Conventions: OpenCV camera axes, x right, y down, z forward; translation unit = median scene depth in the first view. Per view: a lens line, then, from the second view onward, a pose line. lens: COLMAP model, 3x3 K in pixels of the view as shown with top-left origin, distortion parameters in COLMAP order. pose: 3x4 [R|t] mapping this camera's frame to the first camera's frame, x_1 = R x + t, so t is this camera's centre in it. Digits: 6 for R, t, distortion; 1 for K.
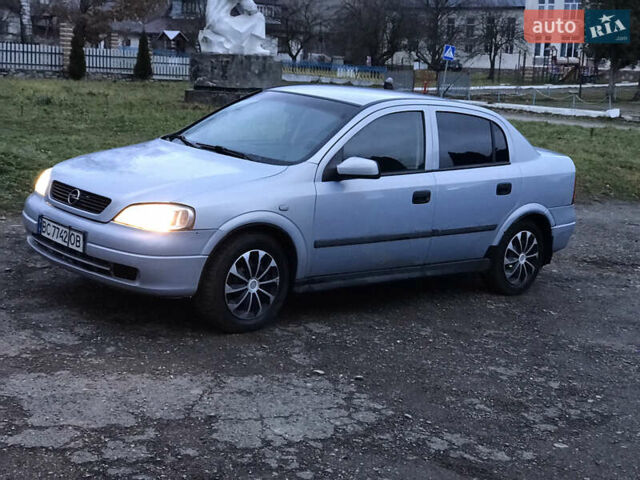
lens RADIAL K [[1061.1, 0, 320.1], [0, 1061.1, 241.5], [0, 0, 1]] dist [0.087230, 0.000000]
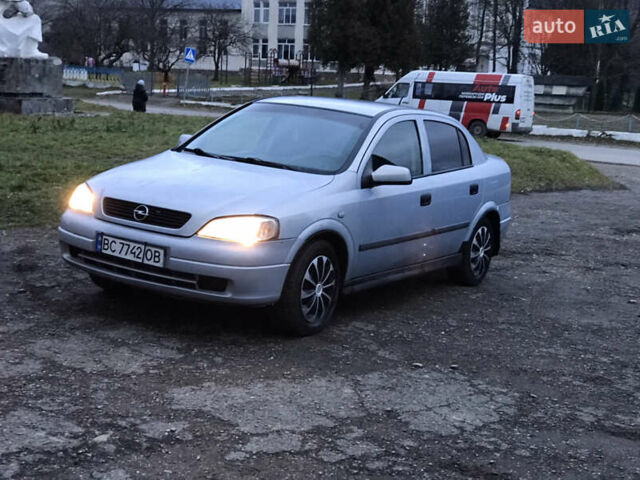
lens RADIAL K [[1061.1, 0, 318.9], [0, 1061.1, 238.4], [0, 0, 1]] dist [0.087230, 0.000000]
pose [[0.959478, -0.048859, 0.277514, -0.334781], [0.049606, 0.998759, 0.004334, -0.013244], [-0.277381, 0.009608, 0.960712, -0.011766]]
